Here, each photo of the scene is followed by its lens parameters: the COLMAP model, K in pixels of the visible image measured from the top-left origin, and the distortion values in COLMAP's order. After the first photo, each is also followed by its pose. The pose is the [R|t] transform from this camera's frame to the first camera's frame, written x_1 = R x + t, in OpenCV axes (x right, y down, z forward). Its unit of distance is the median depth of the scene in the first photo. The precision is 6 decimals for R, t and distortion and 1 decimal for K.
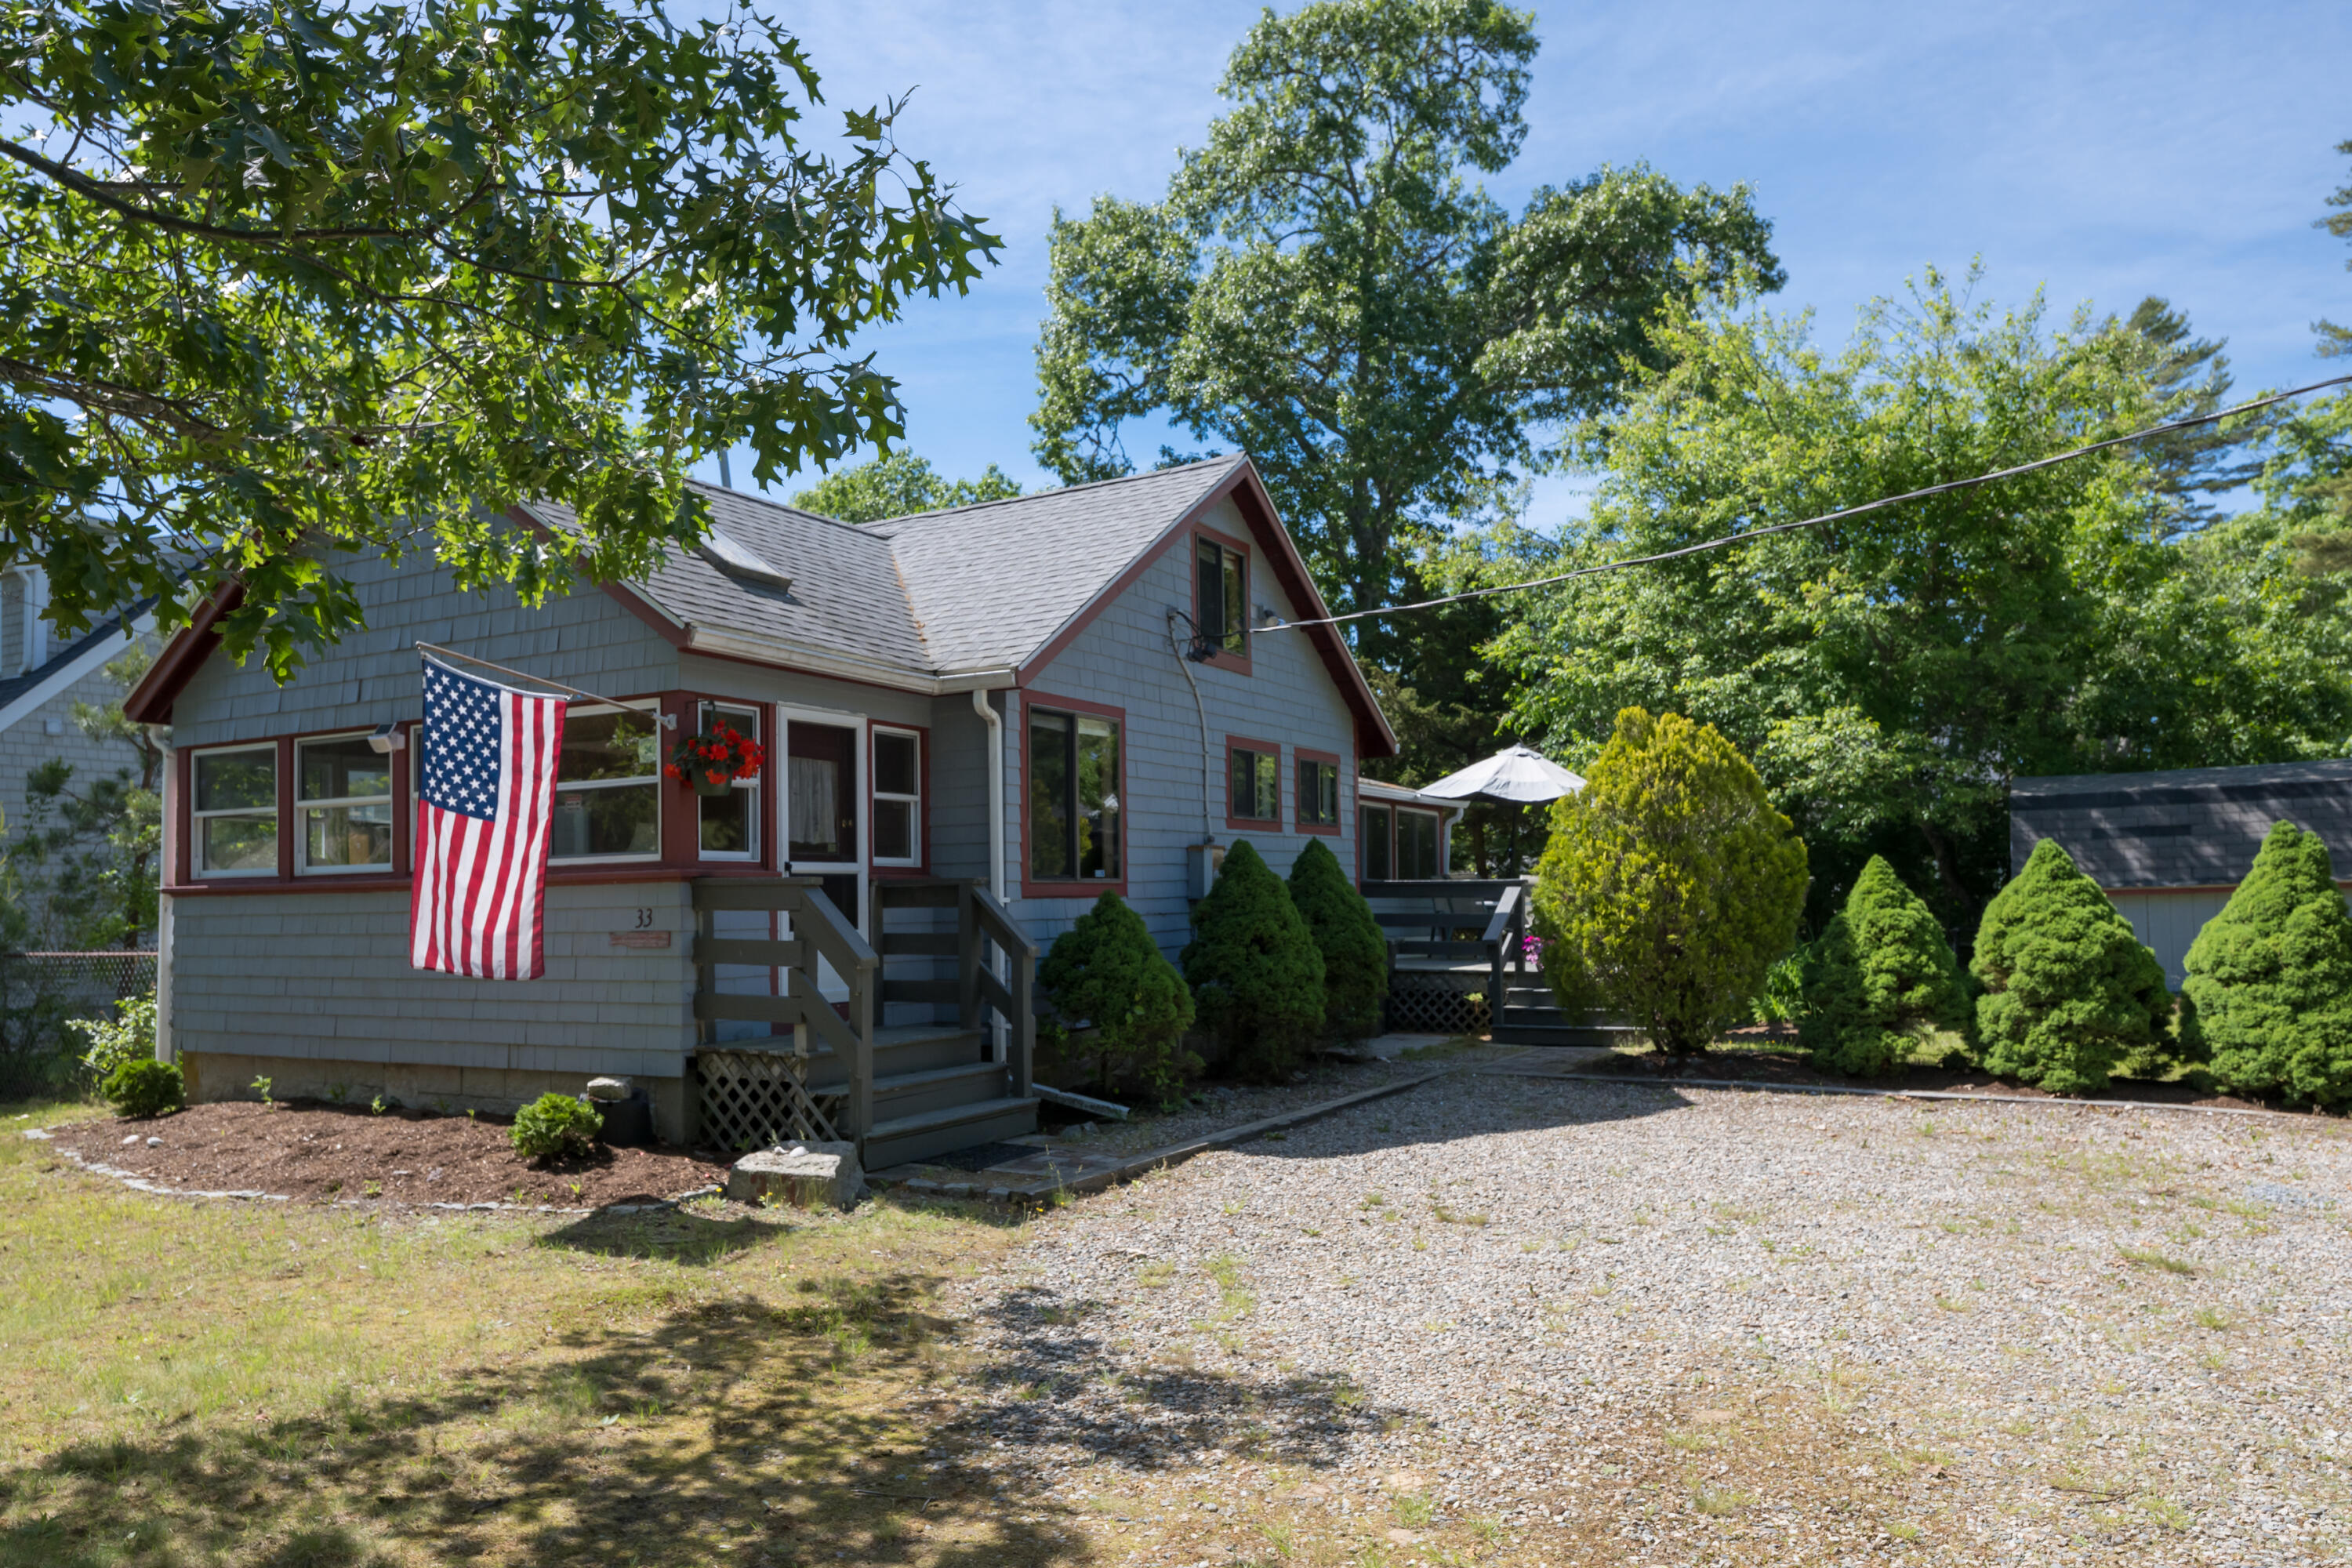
lens RADIAL K [[1480.9, 0, 1172.0], [0, 1480.9, 829.7], [0, 0, 1]] dist [0.003248, -0.000068]
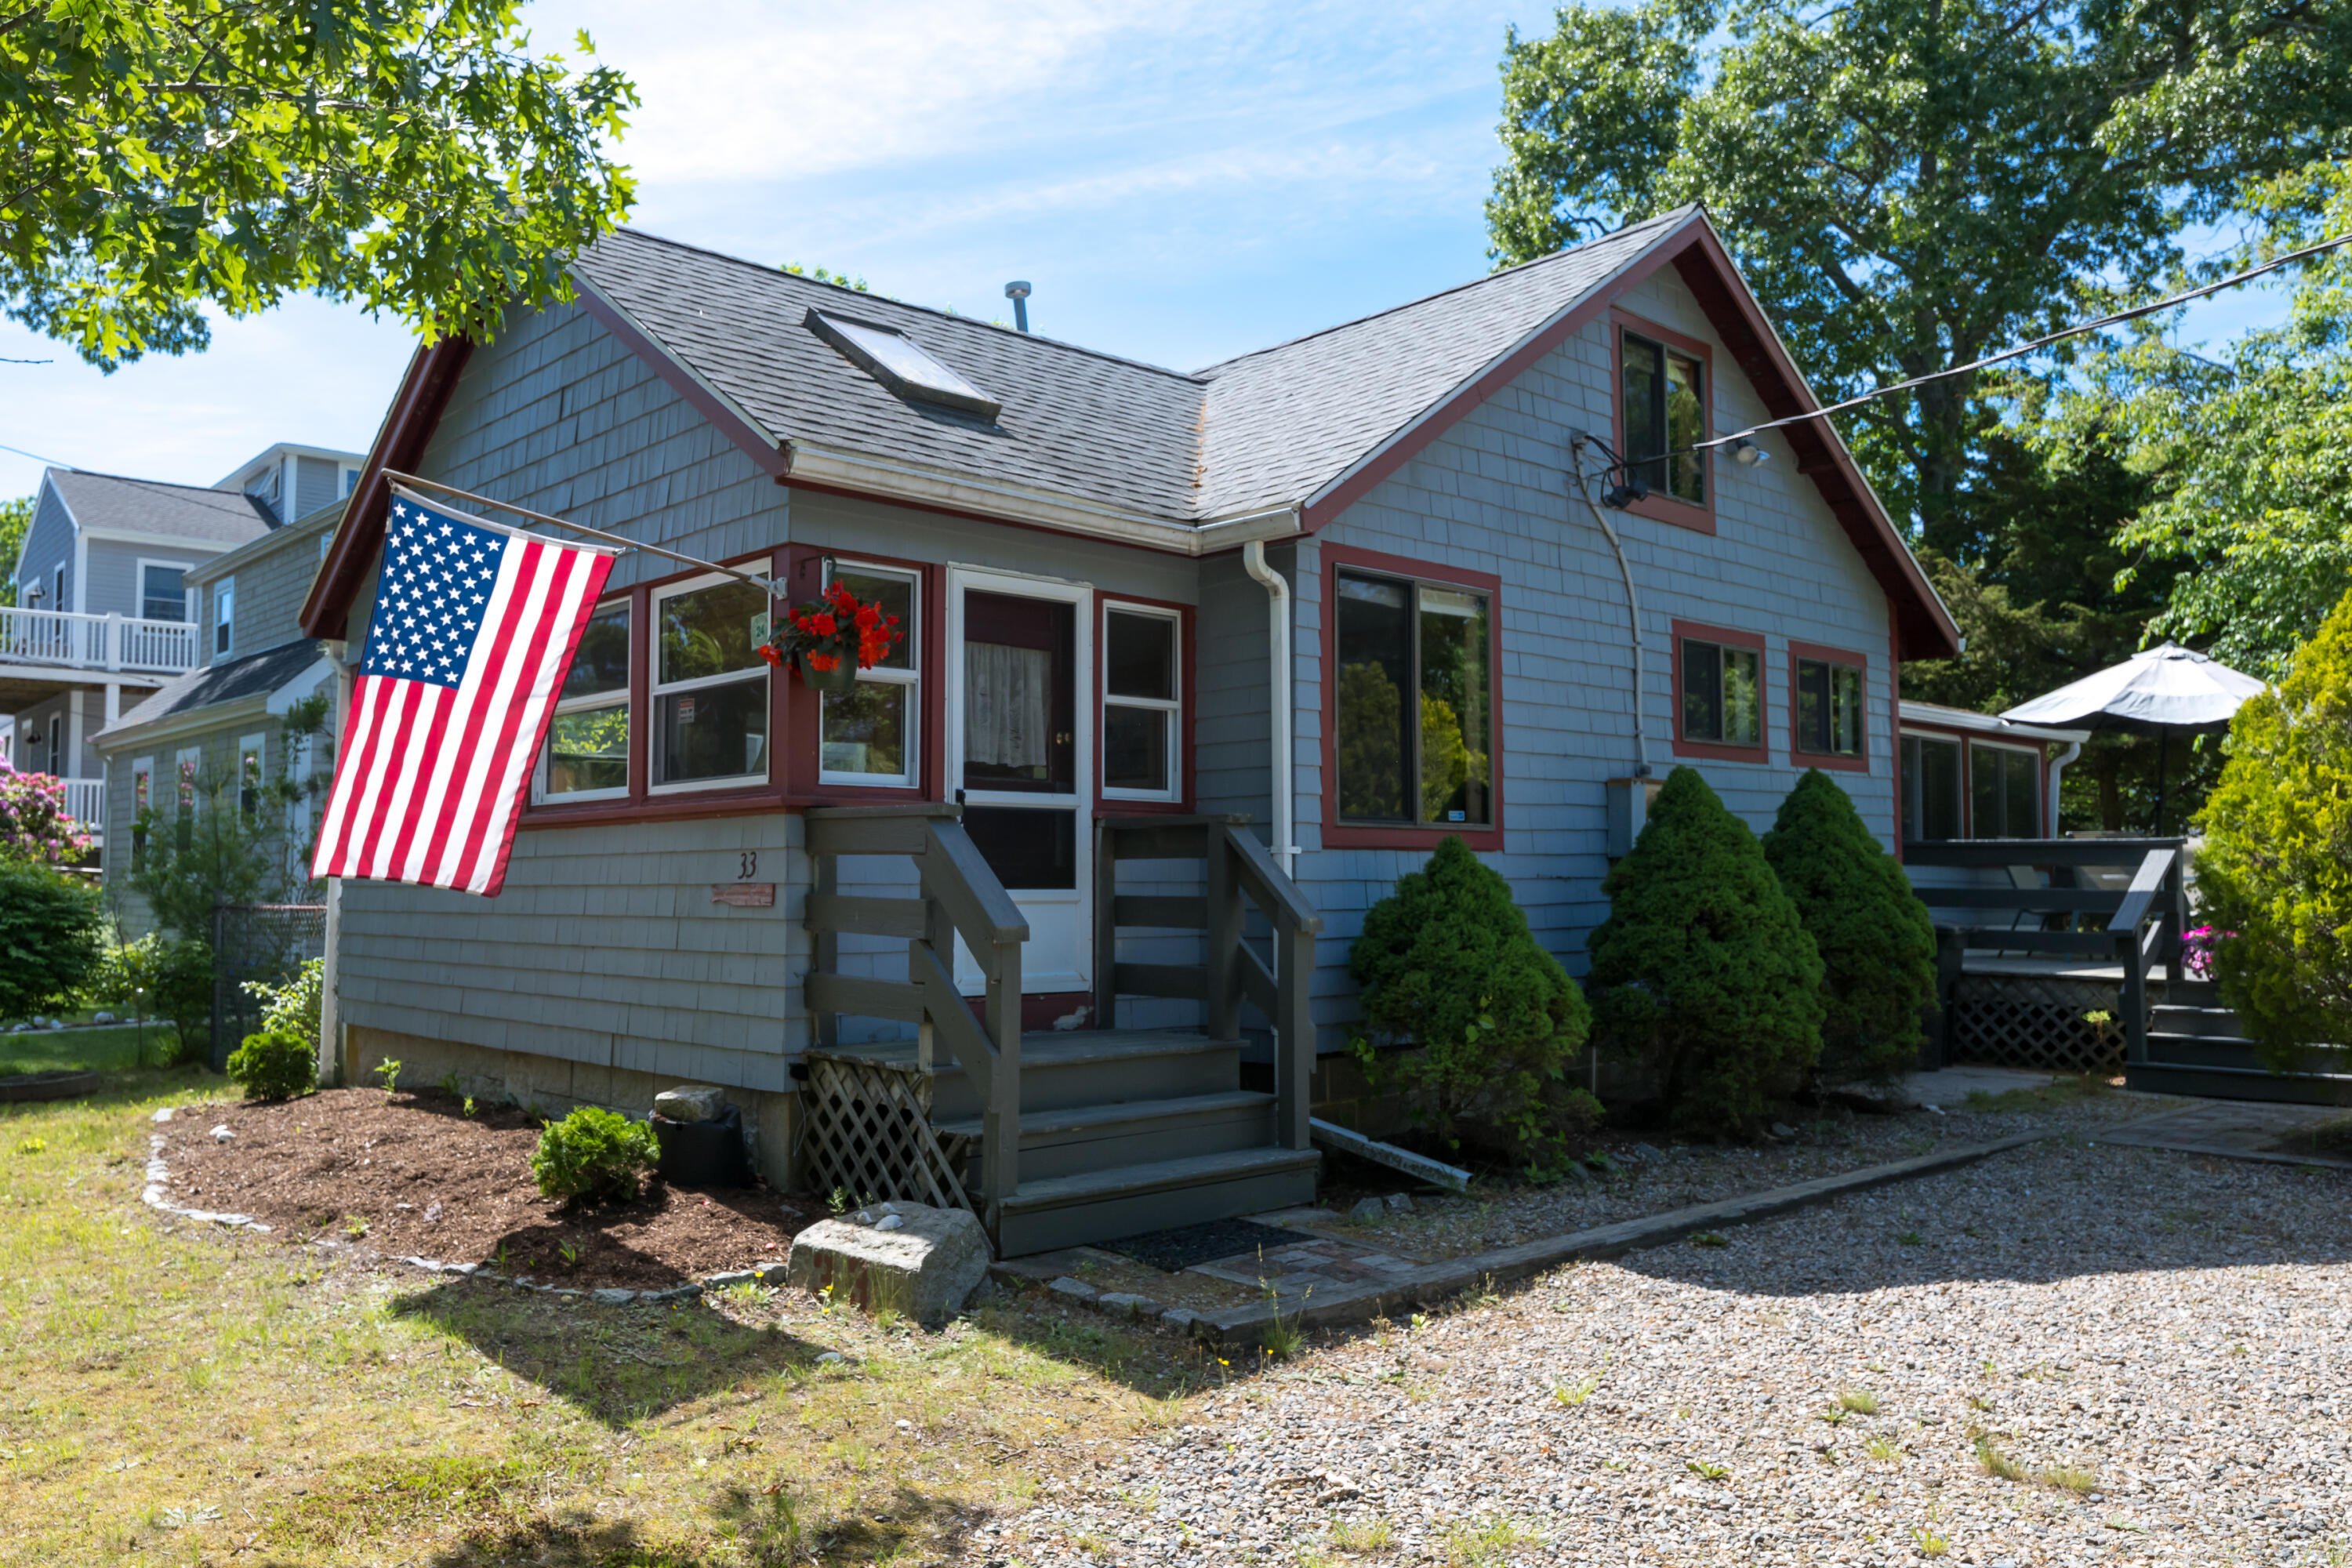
lens RADIAL K [[1567.5, 0, 1176.0], [0, 1567.5, 784.0], [0, 0, 1]] dist [-0.003131, 0.002828]
pose [[0.943121, -0.009354, -0.332317, 0.075020], [0.003890, 0.999846, -0.017103, 0.029134], [0.332426, 0.014837, 0.943013, 0.303812]]
